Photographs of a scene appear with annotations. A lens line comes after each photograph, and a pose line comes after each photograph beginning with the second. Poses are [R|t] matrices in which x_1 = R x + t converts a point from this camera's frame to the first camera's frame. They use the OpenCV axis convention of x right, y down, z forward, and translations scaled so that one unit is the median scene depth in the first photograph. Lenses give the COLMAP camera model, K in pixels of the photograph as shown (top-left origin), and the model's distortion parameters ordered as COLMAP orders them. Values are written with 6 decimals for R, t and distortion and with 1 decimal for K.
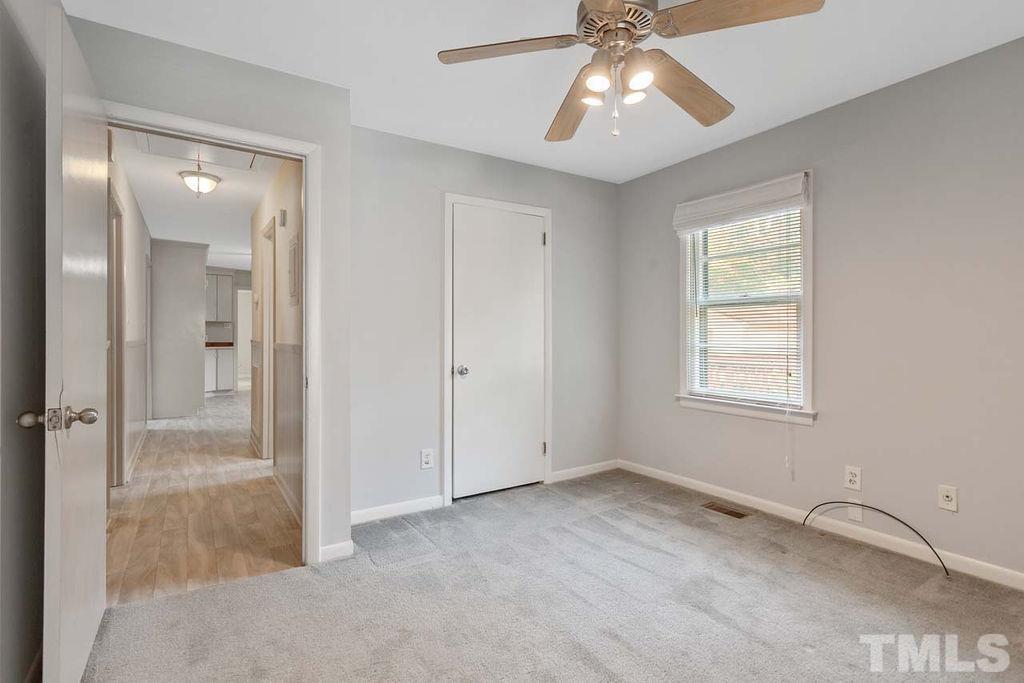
lens RADIAL K [[501.1, 0, 502.2], [0, 501.1, 337.5], [0, 0, 1]] dist [-0.005011, 0.000698]
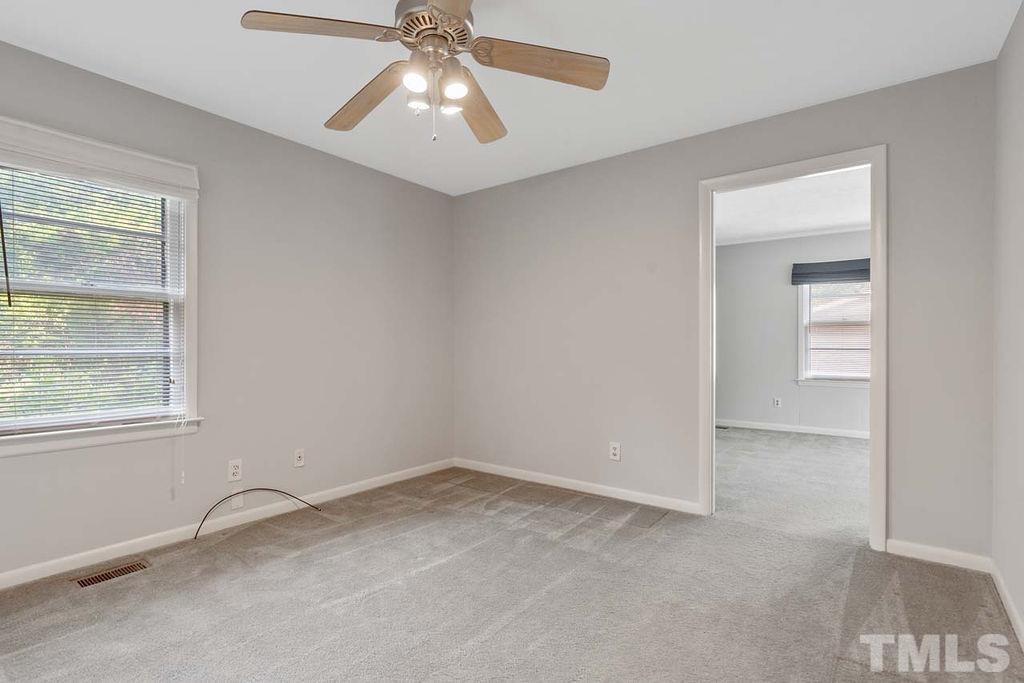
lens RADIAL K [[497.1, 0, 511.1], [0, 497.1, 342.4], [0, 0, 1]] dist [-0.001551, 0.001474]
pose [[-0.347639, 0.001324, 0.937627, -0.520424], [-0.002495, 0.999994, -0.002338, 0.003472], [-0.937625, -0.003152, -0.347634, 0.813388]]
